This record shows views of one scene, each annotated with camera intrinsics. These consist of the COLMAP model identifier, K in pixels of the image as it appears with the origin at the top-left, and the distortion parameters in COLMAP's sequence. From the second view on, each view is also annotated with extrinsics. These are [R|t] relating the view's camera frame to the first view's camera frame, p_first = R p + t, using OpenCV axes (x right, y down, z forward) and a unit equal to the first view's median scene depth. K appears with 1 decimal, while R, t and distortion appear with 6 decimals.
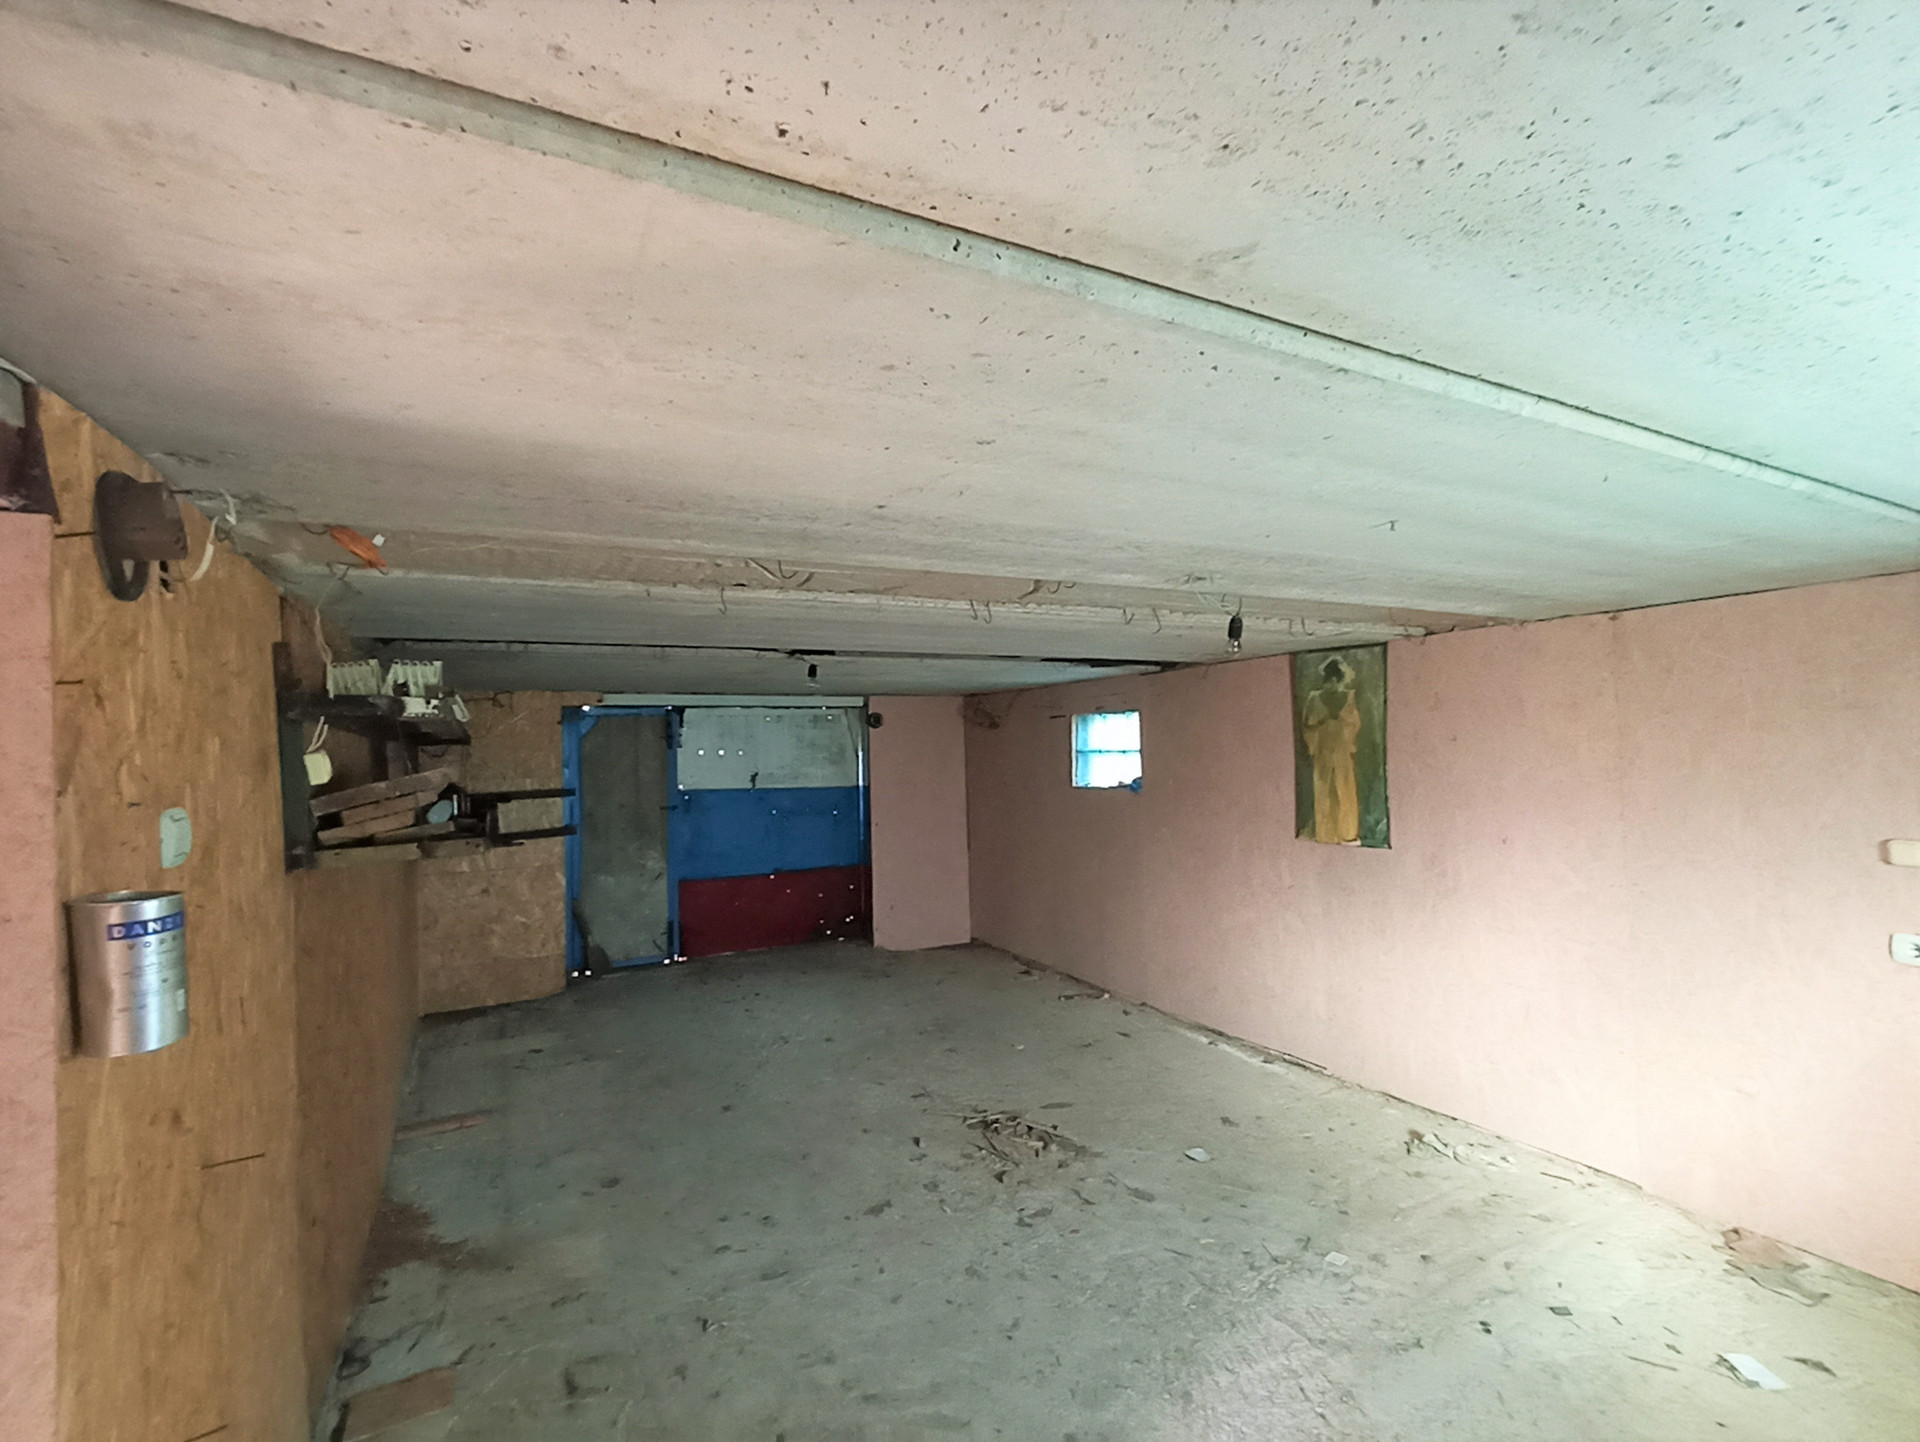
lens RADIAL K [[879.2, 0, 951.4], [0, 879.2, 721.5], [0, 0, 1]] dist [-0.003070, 0.000130]
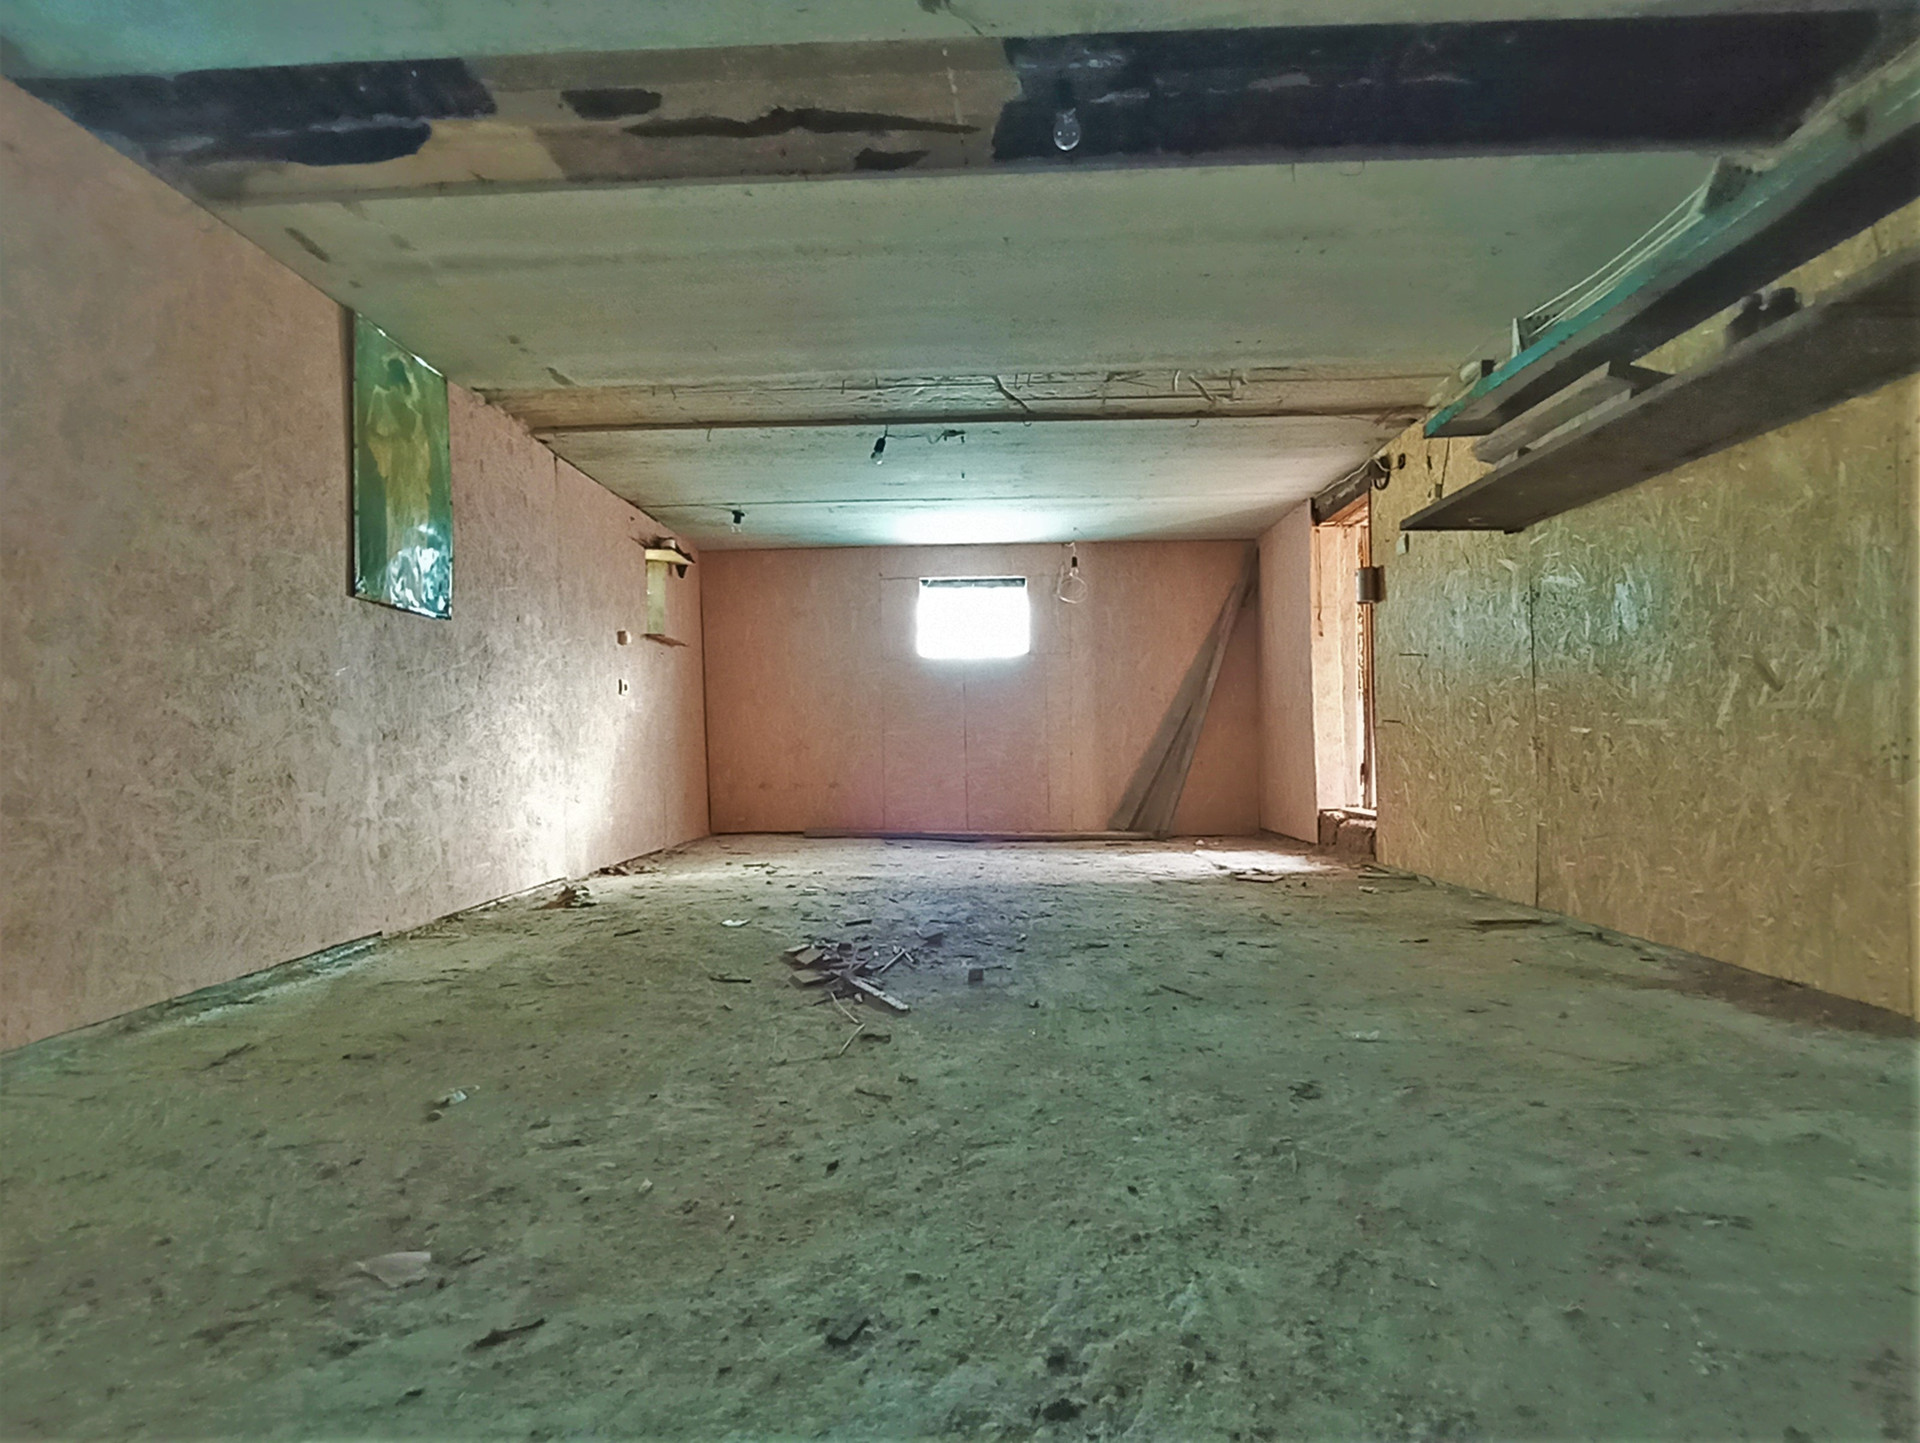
lens RADIAL K [[879.2, 0, 951.4], [0, 879.2, 722.0], [0, 0, 1]] dist [-0.003070, 0.000130]
pose [[-0.863283, 0.052193, 0.502014, -0.318787], [0.019346, 0.997330, -0.070422, 0.295313], [-0.504349, -0.051082, -0.861988, 1.400746]]
